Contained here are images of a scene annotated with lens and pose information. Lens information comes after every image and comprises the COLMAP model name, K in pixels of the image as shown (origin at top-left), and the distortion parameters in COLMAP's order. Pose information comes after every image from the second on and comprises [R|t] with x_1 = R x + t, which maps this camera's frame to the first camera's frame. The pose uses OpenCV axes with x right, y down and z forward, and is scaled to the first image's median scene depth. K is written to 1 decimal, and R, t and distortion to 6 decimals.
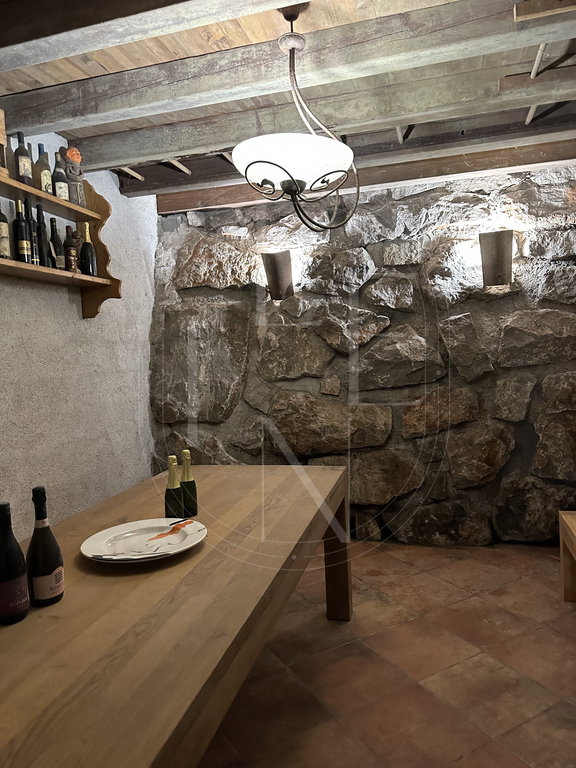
lens RADIAL K [[539.4, 0, 287.7], [0, 539.4, 377.1], [0, 0, 1]] dist [0.097757, -0.131714]
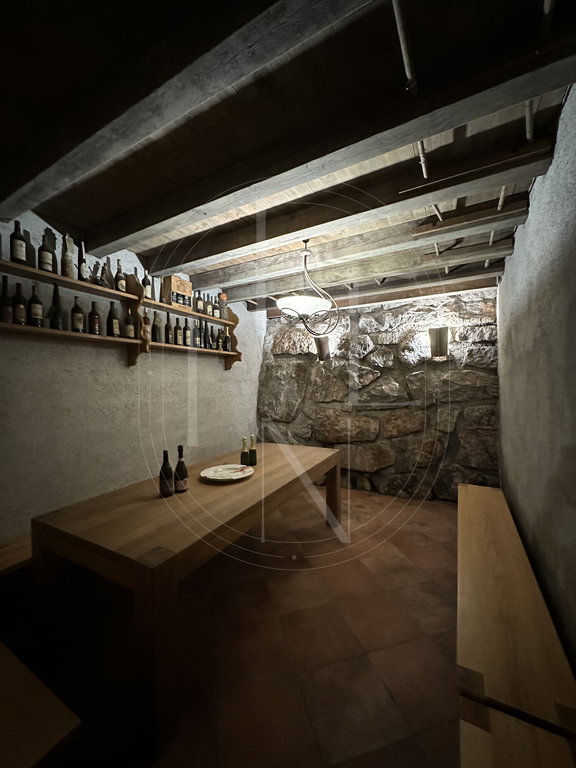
lens RADIAL K [[305.1, 0, 288.0], [0, 305.1, 384.0], [0, 0, 1]] dist [0.001636, 0.000039]
pose [[0.973390, 0.035015, -0.226462, 0.125078], [-0.043457, 0.998530, -0.032397, -0.021188], [0.224994, 0.041376, 0.973481, -0.099971]]
